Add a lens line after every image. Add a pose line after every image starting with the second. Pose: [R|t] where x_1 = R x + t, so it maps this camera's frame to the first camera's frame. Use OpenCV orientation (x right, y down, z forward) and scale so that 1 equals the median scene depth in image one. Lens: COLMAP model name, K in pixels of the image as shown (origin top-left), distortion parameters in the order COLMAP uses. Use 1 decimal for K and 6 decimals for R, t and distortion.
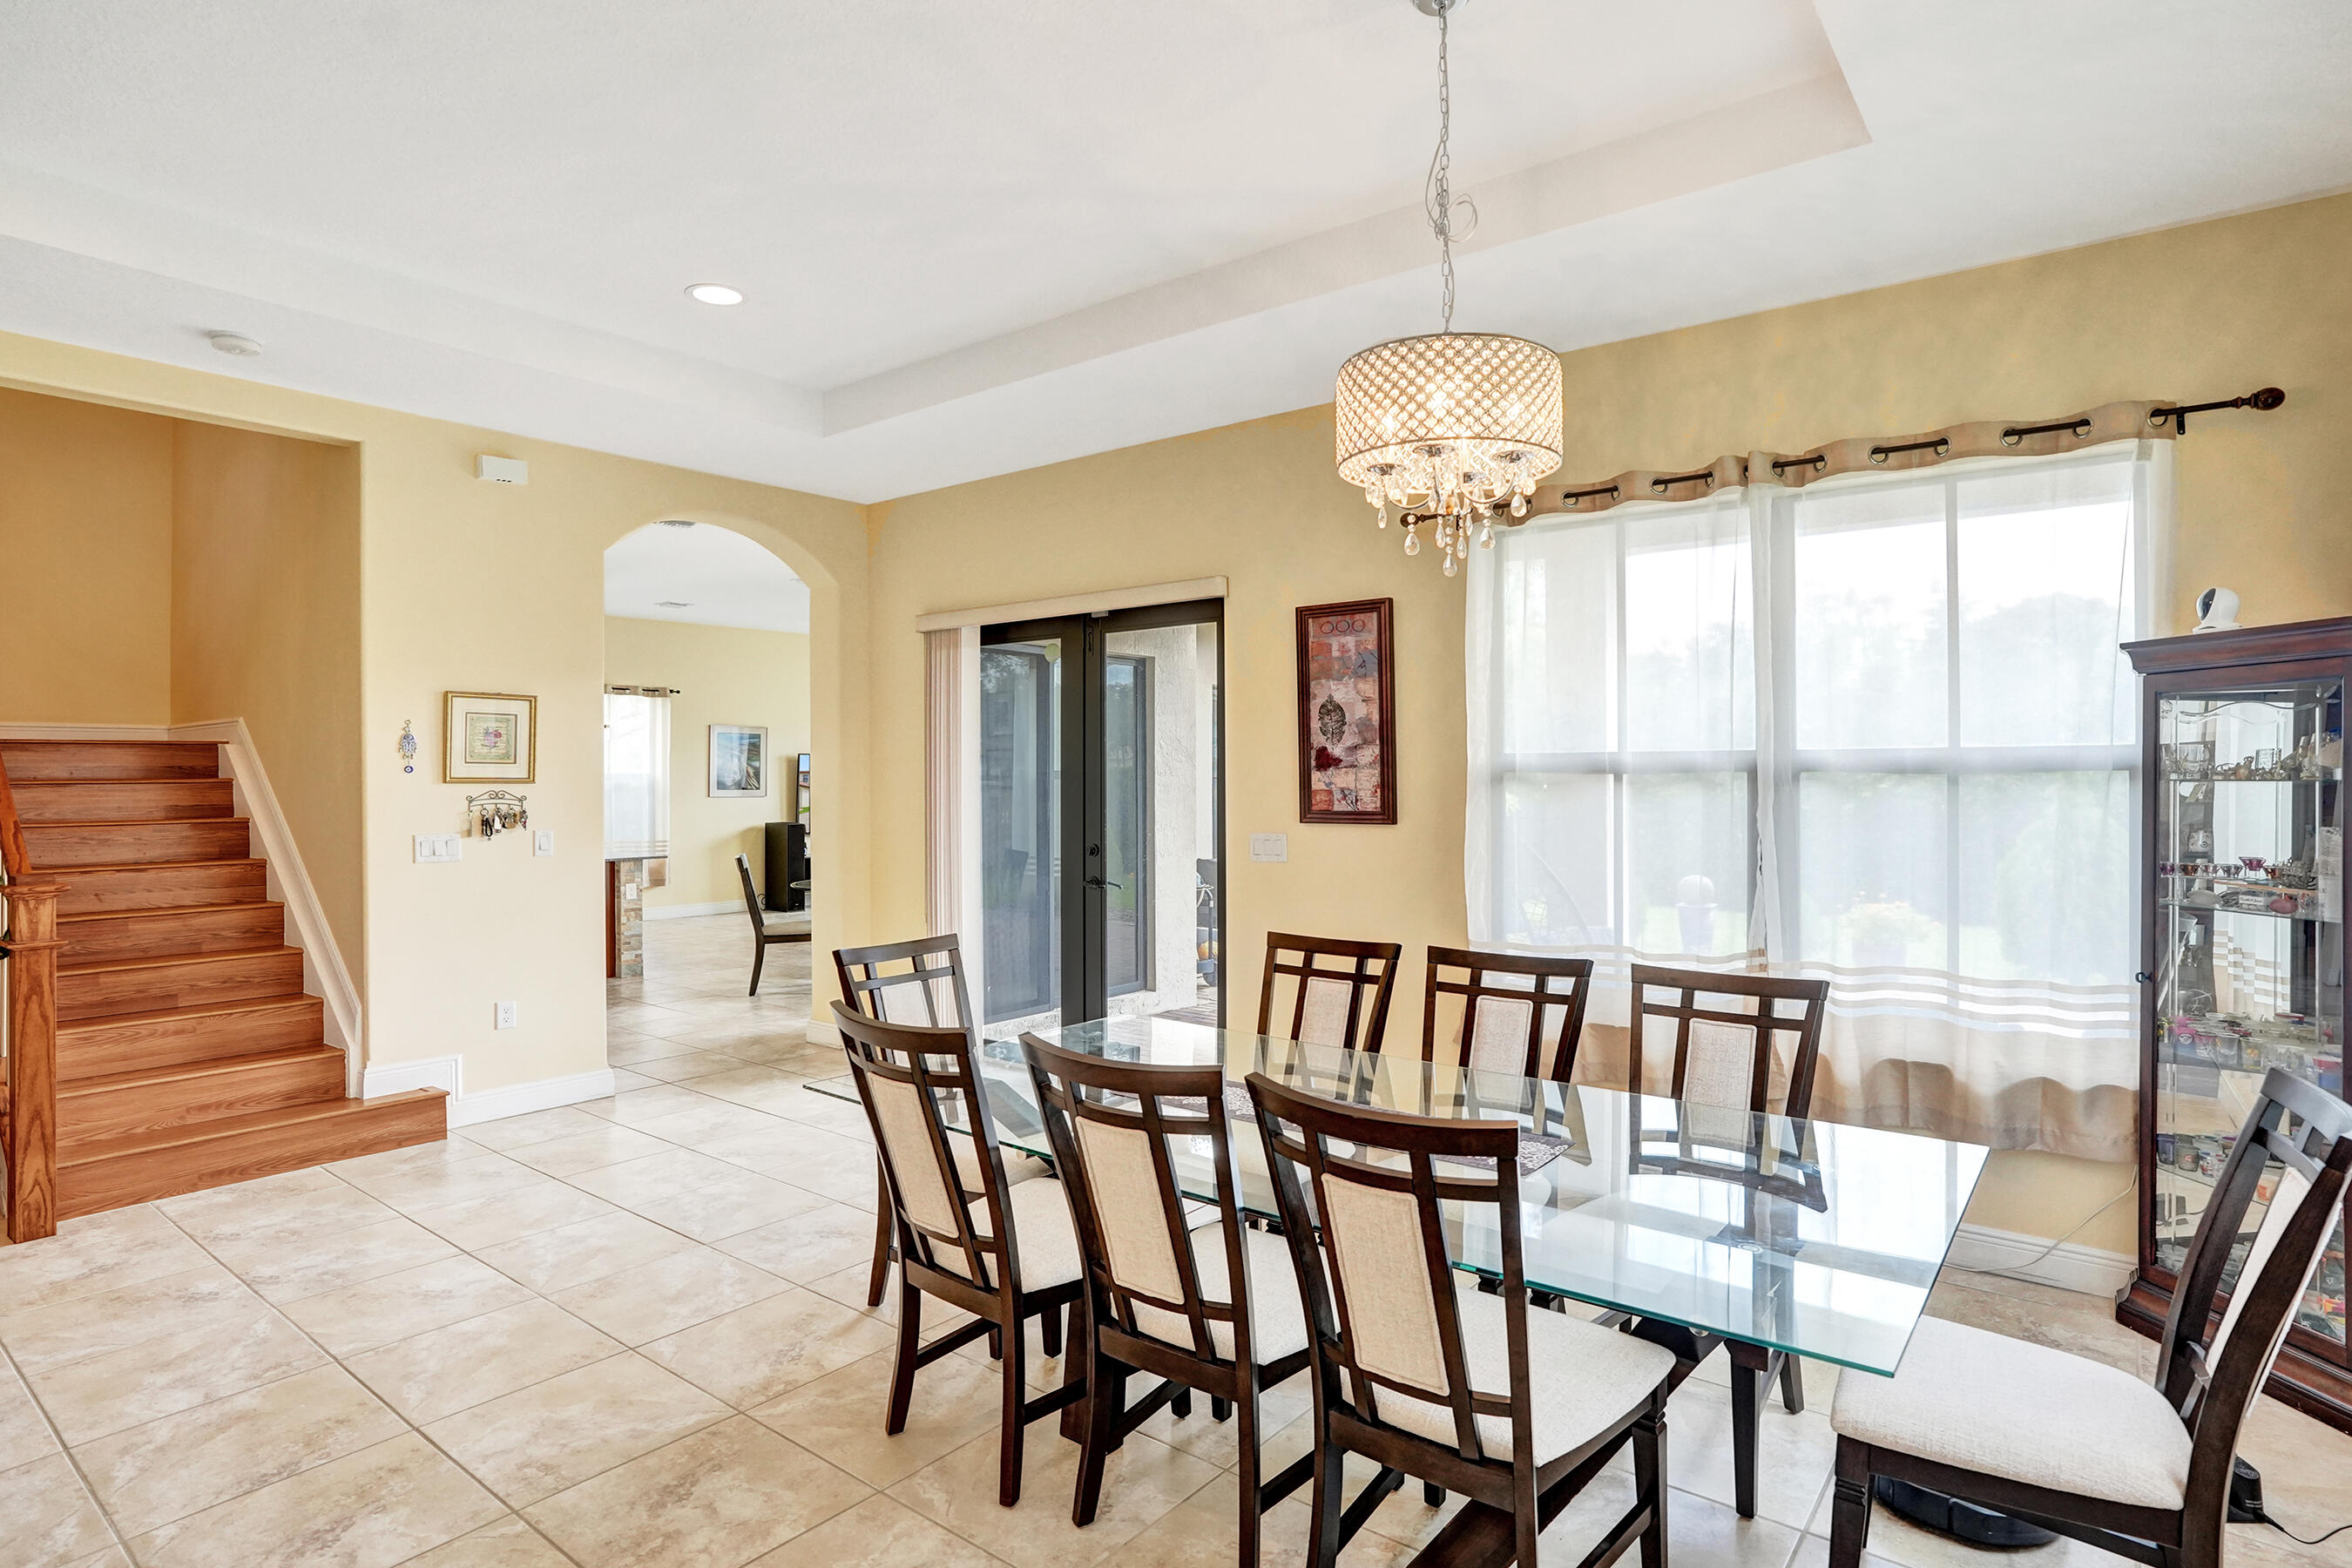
lens RADIAL K [[1246.4, 0, 1176.5], [0, 1246.4, 773.2], [0, 0, 1]] dist [-0.059346, 0.034396]
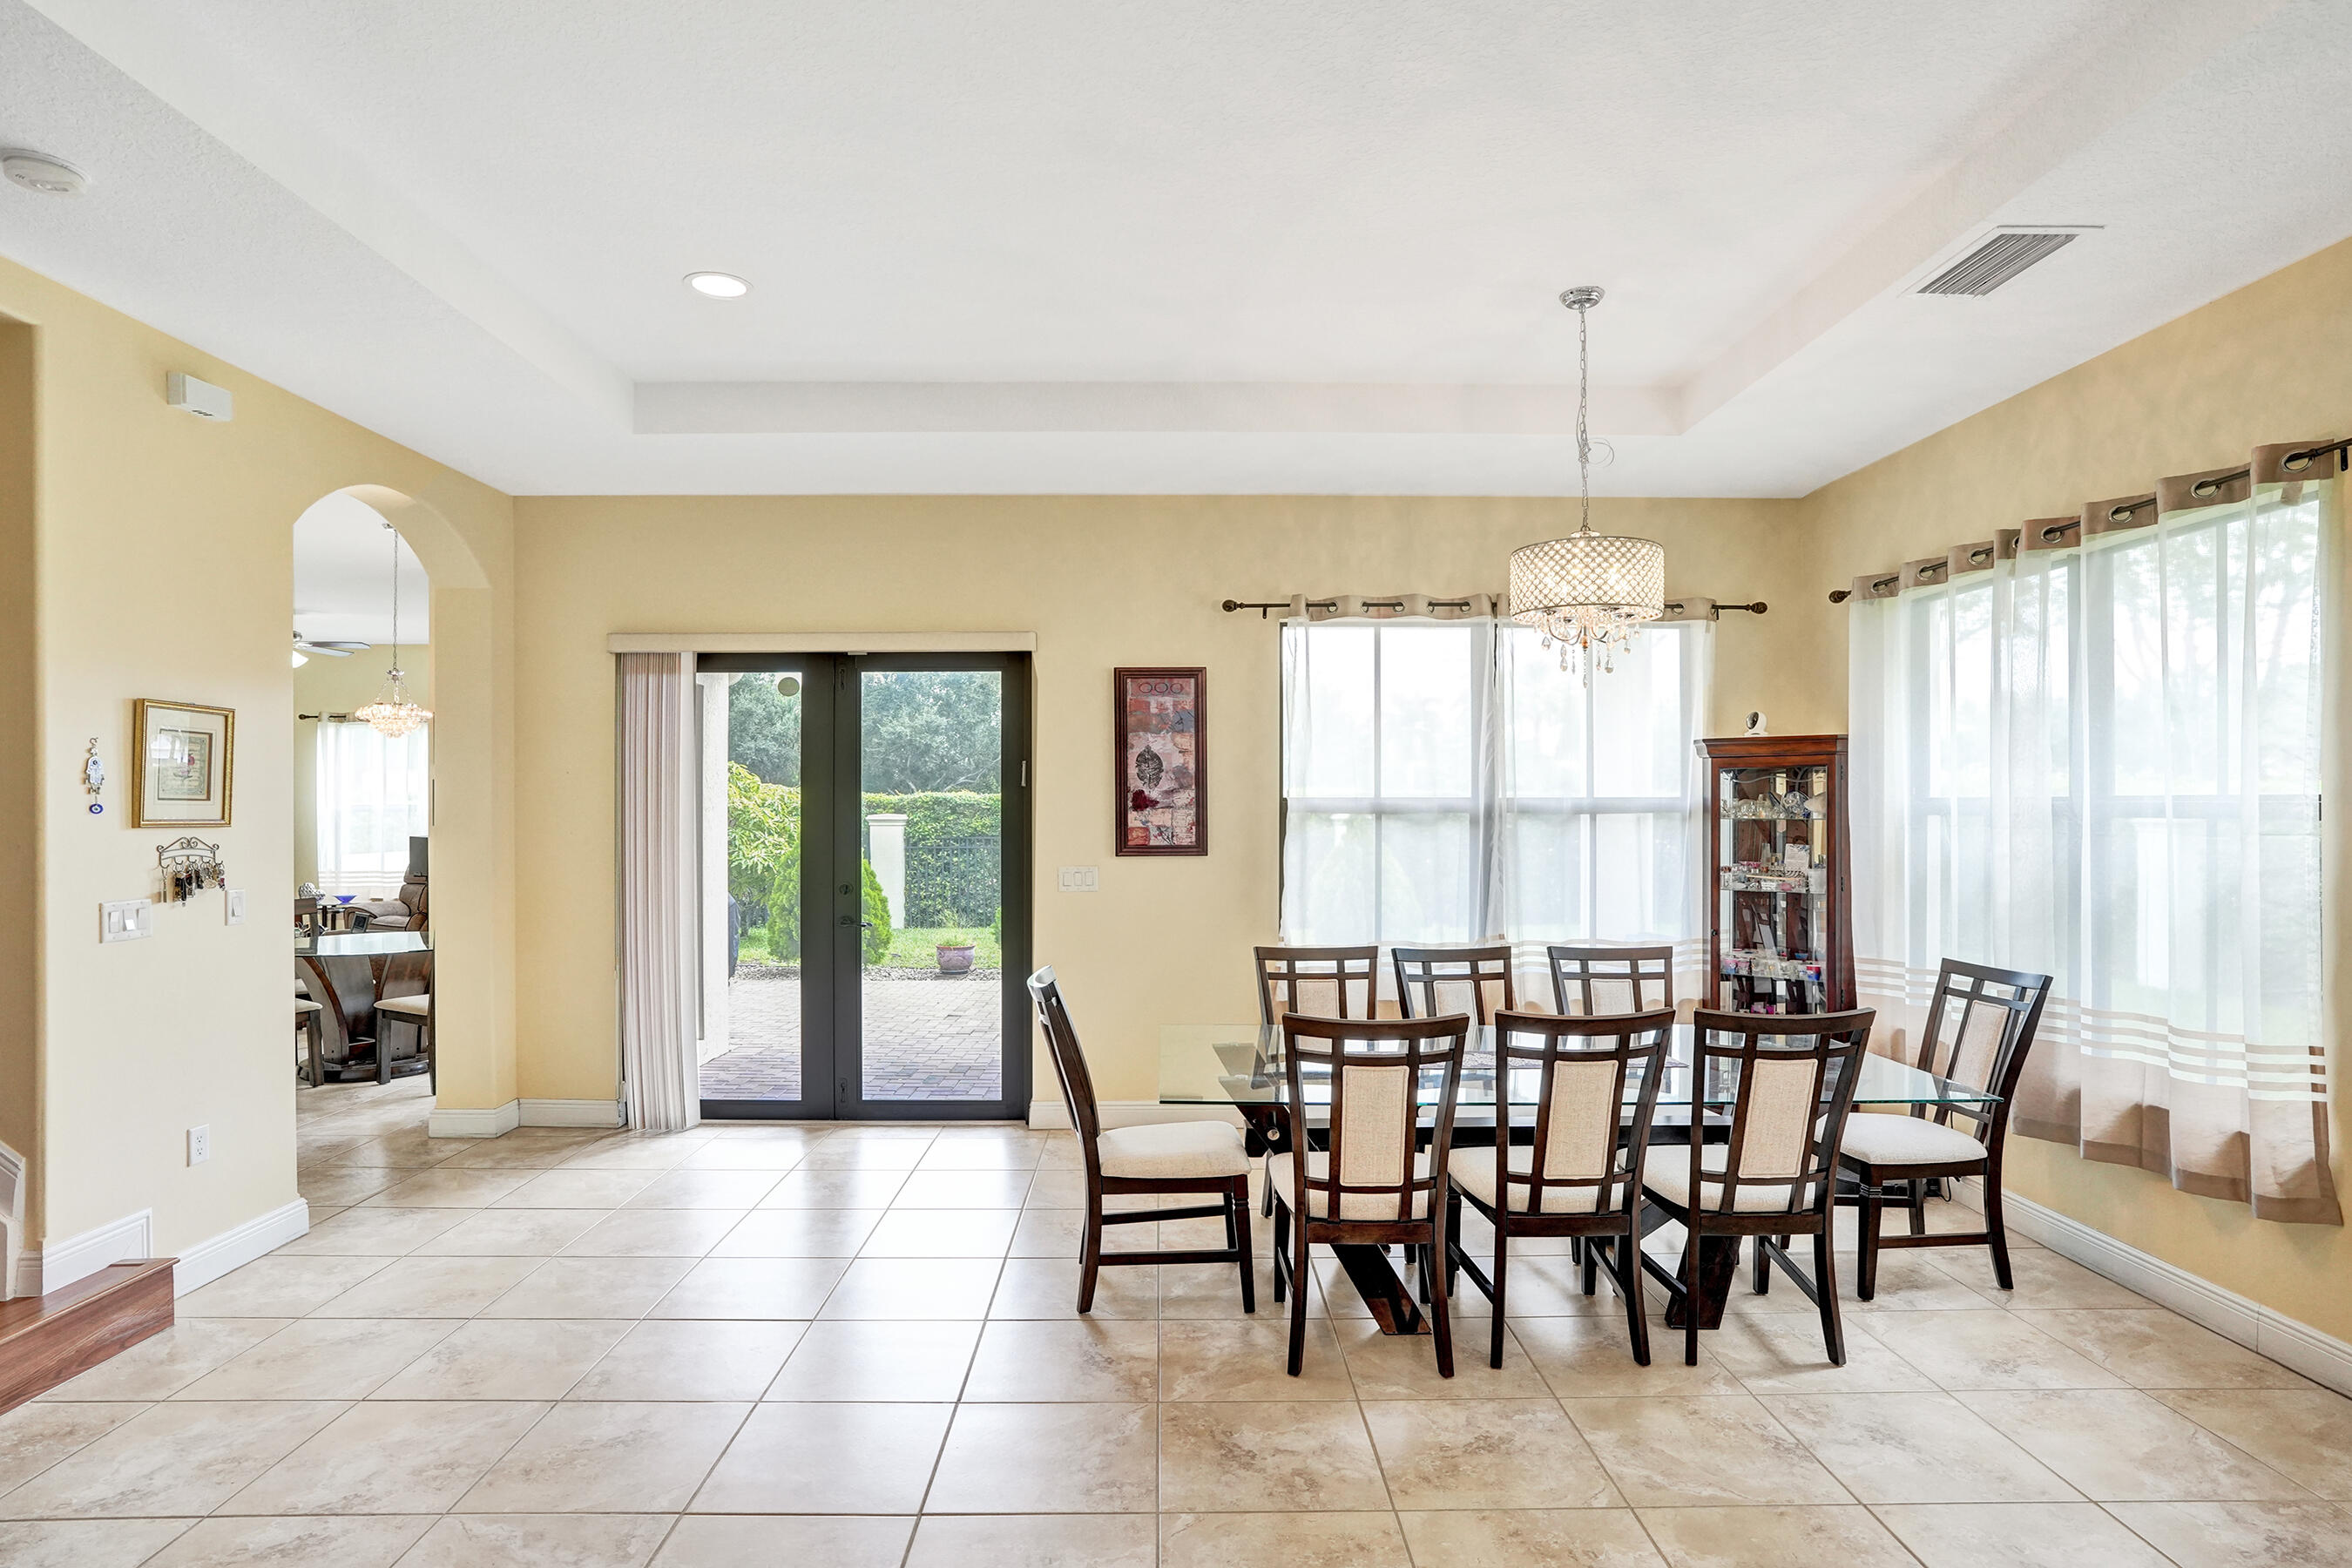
lens RADIAL K [[1267.4, 0, 1179.0], [0, 1267.4, 777.8], [0, 0, 1]] dist [-0.061273, 0.035800]
pose [[0.776218, 0.015519, 0.630274, -0.604380], [-0.003585, 0.999789, -0.020202, -0.009098], [-0.630455, 0.013422, 0.776110, 0.063452]]
